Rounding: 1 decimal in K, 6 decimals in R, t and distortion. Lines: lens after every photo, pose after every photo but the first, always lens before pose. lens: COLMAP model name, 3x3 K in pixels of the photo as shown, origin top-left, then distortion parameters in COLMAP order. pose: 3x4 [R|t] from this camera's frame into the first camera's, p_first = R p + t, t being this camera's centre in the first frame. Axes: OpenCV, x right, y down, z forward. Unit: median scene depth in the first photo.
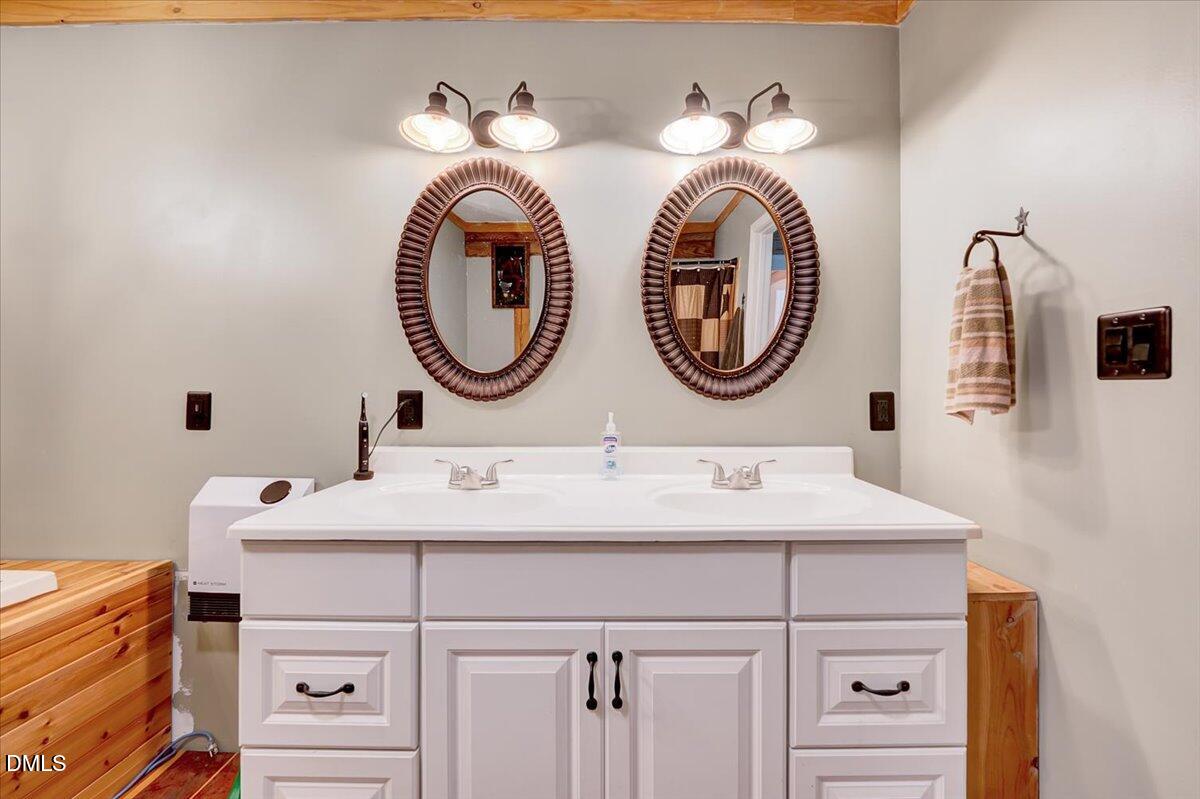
lens RADIAL K [[490.8, 0, 597.0], [0, 490.8, 400.4], [0, 0, 1]] dist [-0.001394, -0.000135]
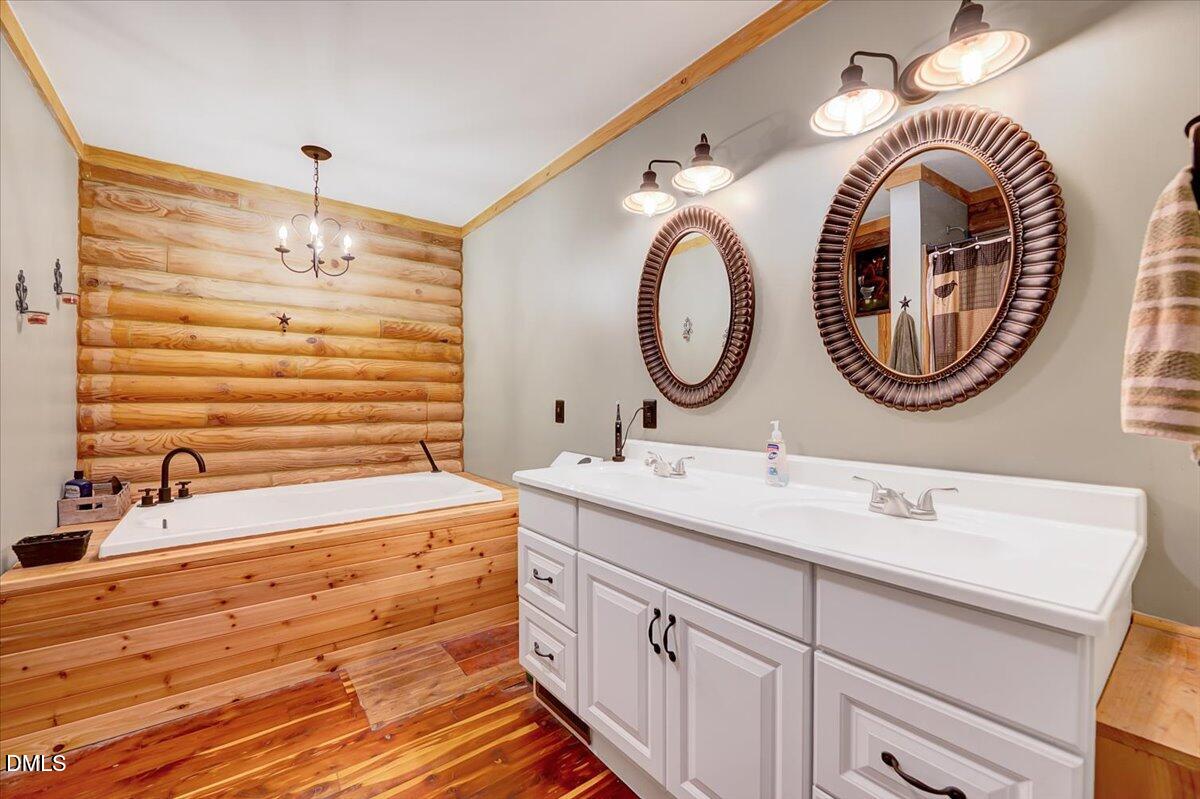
lens RADIAL K [[493.0, 0, 594.7], [0, 493.0, 397.2], [0, 0, 1]] dist [-0.000358, 0.000029]
pose [[0.608484, -0.002796, -0.793561, 0.616915], [-0.024813, 0.999438, -0.022548, 0.008008], [0.793178, 0.033411, 0.608072, 0.067404]]
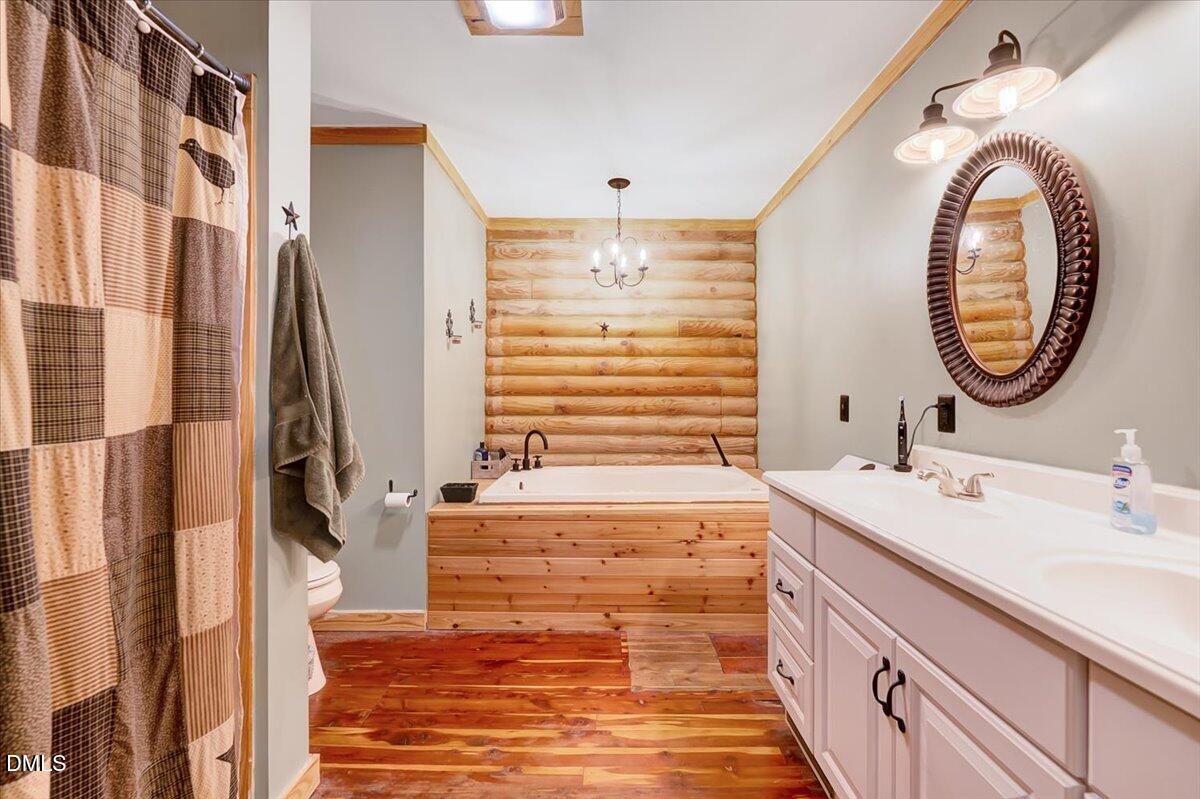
lens RADIAL K [[501.3, 0, 604.2], [0, 501.3, 385.3], [0, 0, 1]] dist [-0.001046, 0.000222]
pose [[-0.000968, -0.015487, -0.999880, 0.703112], [-0.034079, 0.999300, -0.015445, 0.000216], [0.999419, 0.034060, -0.001495, 0.291602]]
